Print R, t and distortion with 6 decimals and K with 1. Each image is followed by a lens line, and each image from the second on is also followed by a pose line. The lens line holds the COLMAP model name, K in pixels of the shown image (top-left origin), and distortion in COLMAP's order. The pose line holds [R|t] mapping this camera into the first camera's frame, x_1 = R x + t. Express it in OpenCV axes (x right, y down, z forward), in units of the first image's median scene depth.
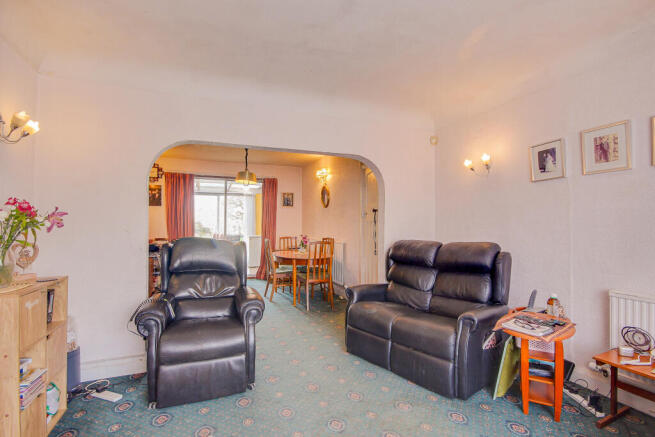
lens RADIAL K [[319.3, 0, 327.1], [0, 319.3, 218.3], [0, 0, 1]] dist [-0.005058, -0.000276]
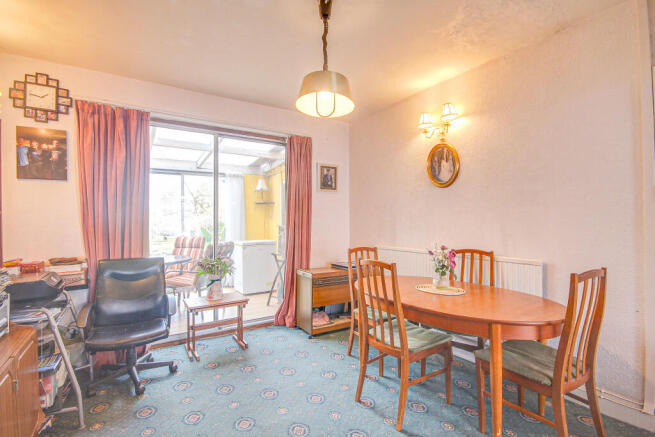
lens RADIAL K [[319.3, 0, 328.9], [0, 319.3, 222.2], [0, 0, 1]] dist [-0.005058, -0.000276]
pose [[0.982167, -0.005232, 0.187938, -0.255881], [0.001539, 0.999803, 0.019789, 0.008557], [-0.188005, -0.019147, 0.981981, 0.513348]]
